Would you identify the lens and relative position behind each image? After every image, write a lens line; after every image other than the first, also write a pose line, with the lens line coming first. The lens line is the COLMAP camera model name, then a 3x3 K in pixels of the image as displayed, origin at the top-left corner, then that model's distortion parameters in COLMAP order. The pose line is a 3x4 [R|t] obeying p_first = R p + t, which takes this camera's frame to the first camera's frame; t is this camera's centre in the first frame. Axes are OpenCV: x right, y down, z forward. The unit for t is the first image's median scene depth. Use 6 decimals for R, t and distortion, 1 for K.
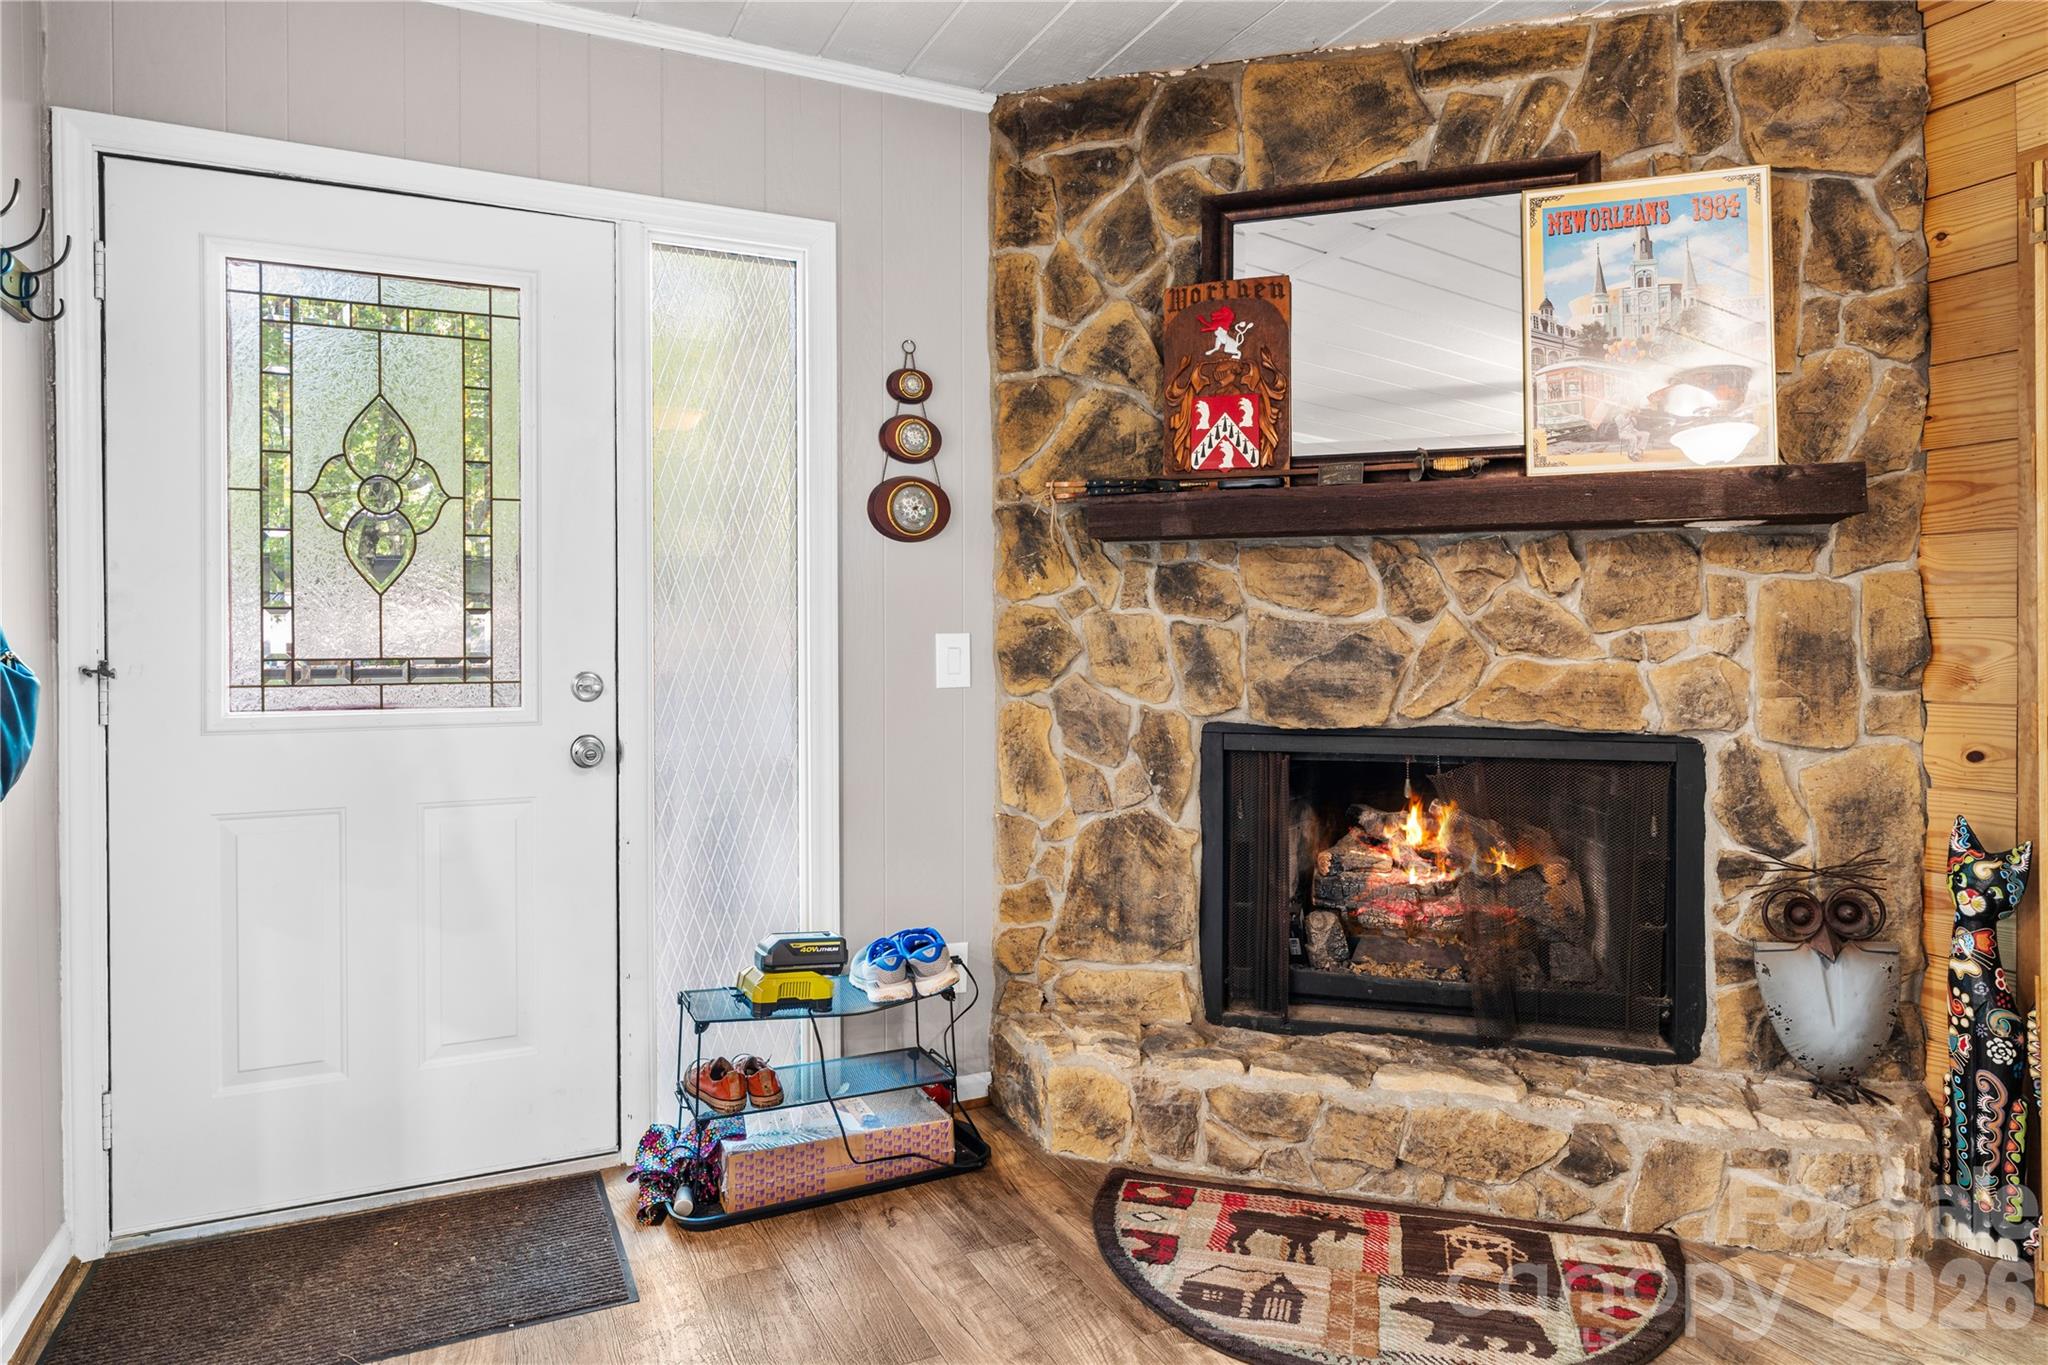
lens RADIAL K [[1244.0, 0, 1022.8], [0, 1244.0, 661.7], [0, 0, 1]] dist [0.006656, -0.002841]
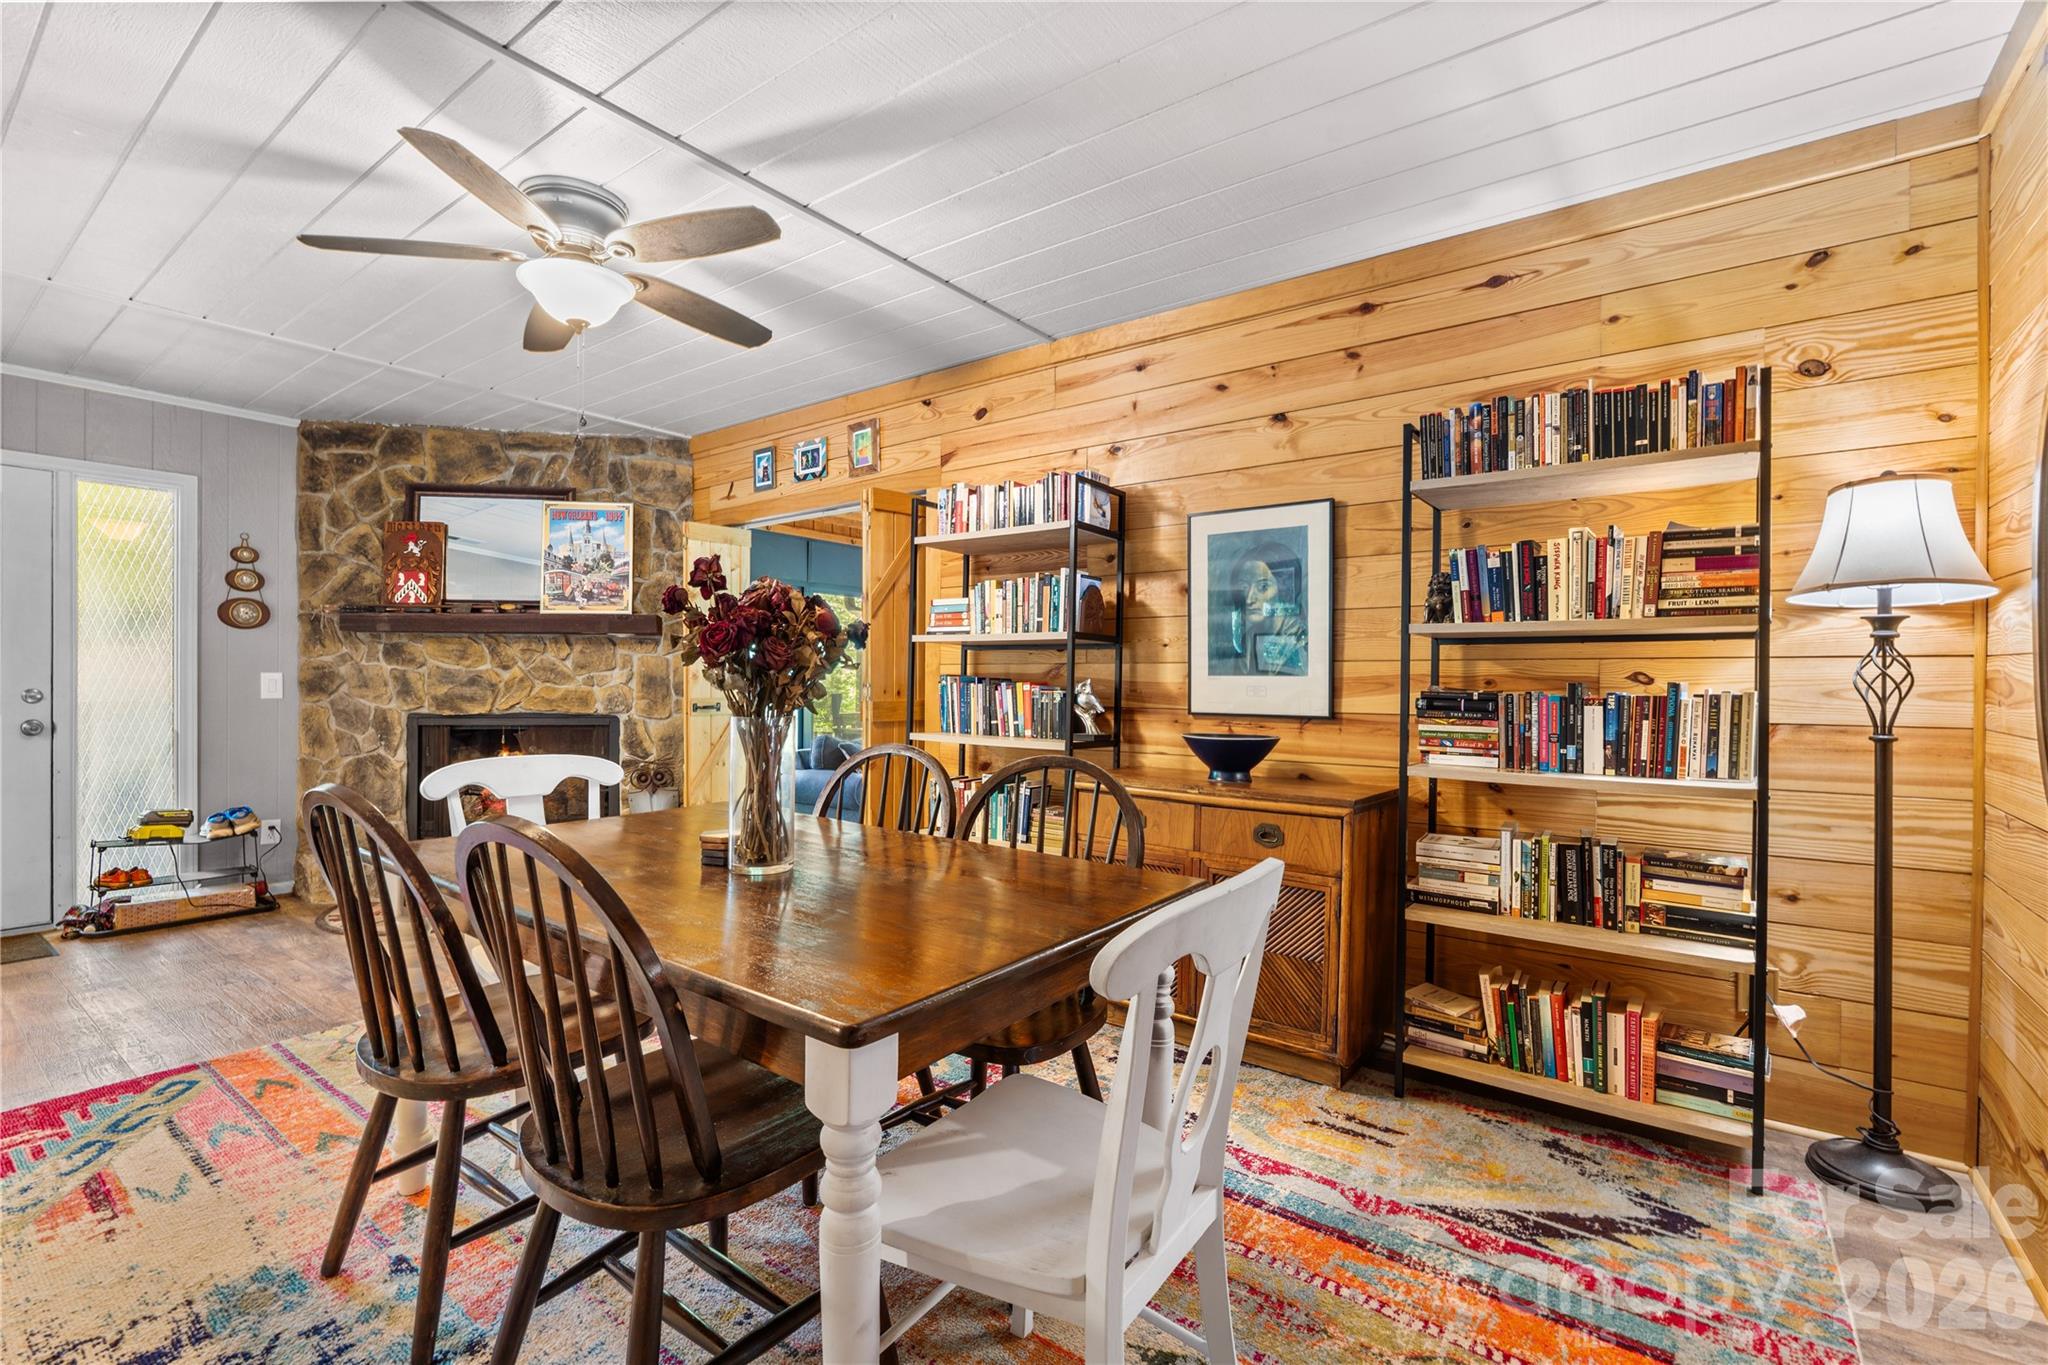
lens RADIAL K [[911.0, 0, 1013.7], [0, 911.0, 689.6], [0, 0, 1]] dist [-0.002349, -0.001155]
pose [[0.886663, 0.001989, 0.462411, 0.374082], [0.003018, 0.999945, -0.010089, 0.027196], [-0.462405, 0.010341, 0.886608, -1.022582]]
